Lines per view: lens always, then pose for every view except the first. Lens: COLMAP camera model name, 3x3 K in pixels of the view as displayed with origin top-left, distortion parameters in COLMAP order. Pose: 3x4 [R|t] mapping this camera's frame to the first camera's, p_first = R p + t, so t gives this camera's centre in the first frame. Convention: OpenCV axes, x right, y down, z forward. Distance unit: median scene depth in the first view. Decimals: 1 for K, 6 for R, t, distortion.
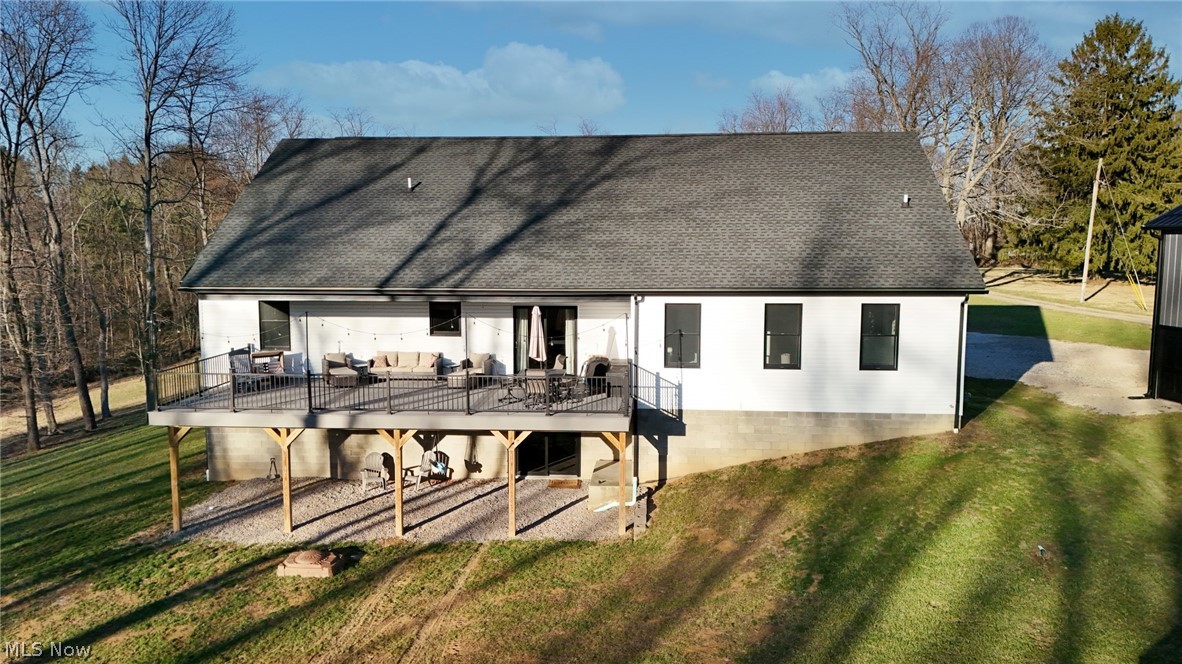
lens RADIAL K [[869.5, 0, 586.2], [0, 869.5, 317.1], [0, 0, 1]] dist [0.077345, -0.072029]
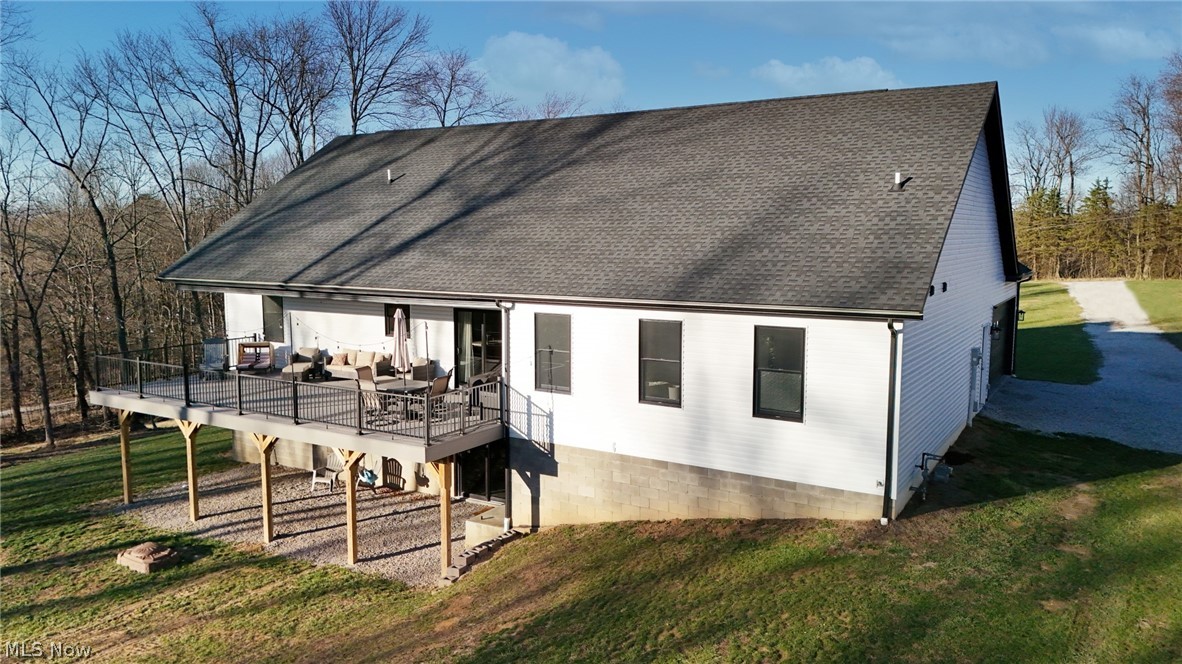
lens RADIAL K [[869.5, 0, 586.2], [0, 869.5, 317.1], [0, 0, 1]] dist [0.077345, -0.072029]
pose [[0.889250, 0.047565, -0.454942, 0.505349], [-0.047207, 0.998811, 0.012154, -0.023604], [0.454980, 0.010668, 0.890438, 0.289449]]
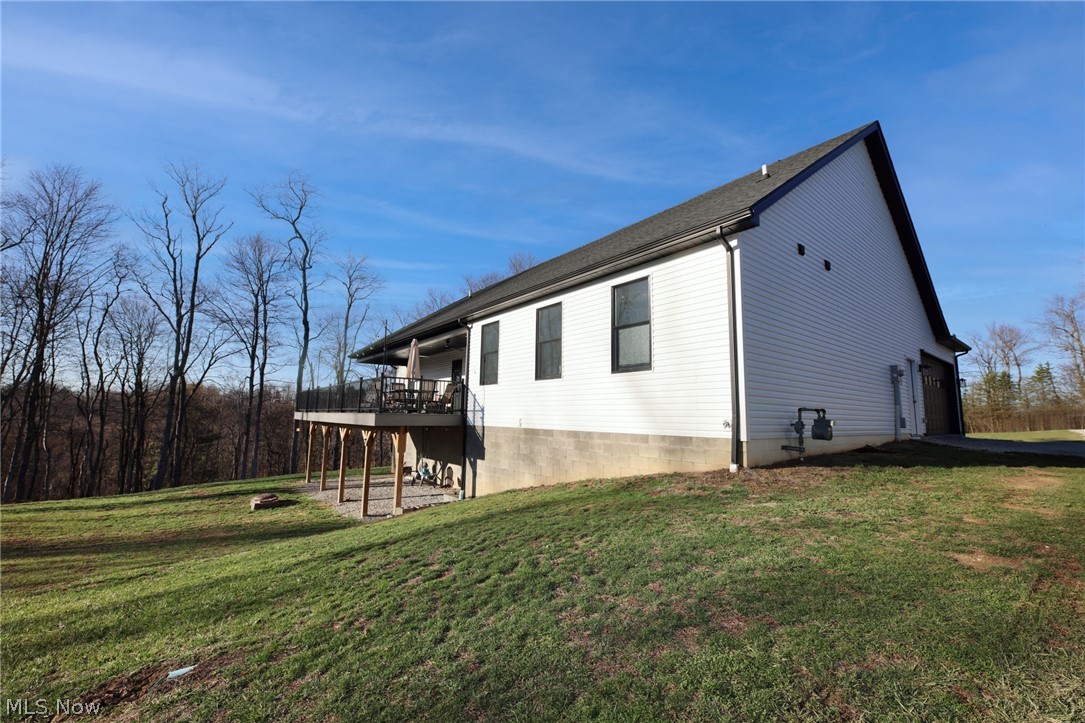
lens RADIAL K [[431.8, 0, 547.3], [0, 431.8, 361.4], [0, 0, 1]] dist [0.000080, -0.000121]
pose [[0.689029, -0.079219, -0.720391, 0.531119], [-0.079427, 0.979766, -0.183711, 0.119721], [0.720368, 0.183801, 0.668795, 0.702053]]
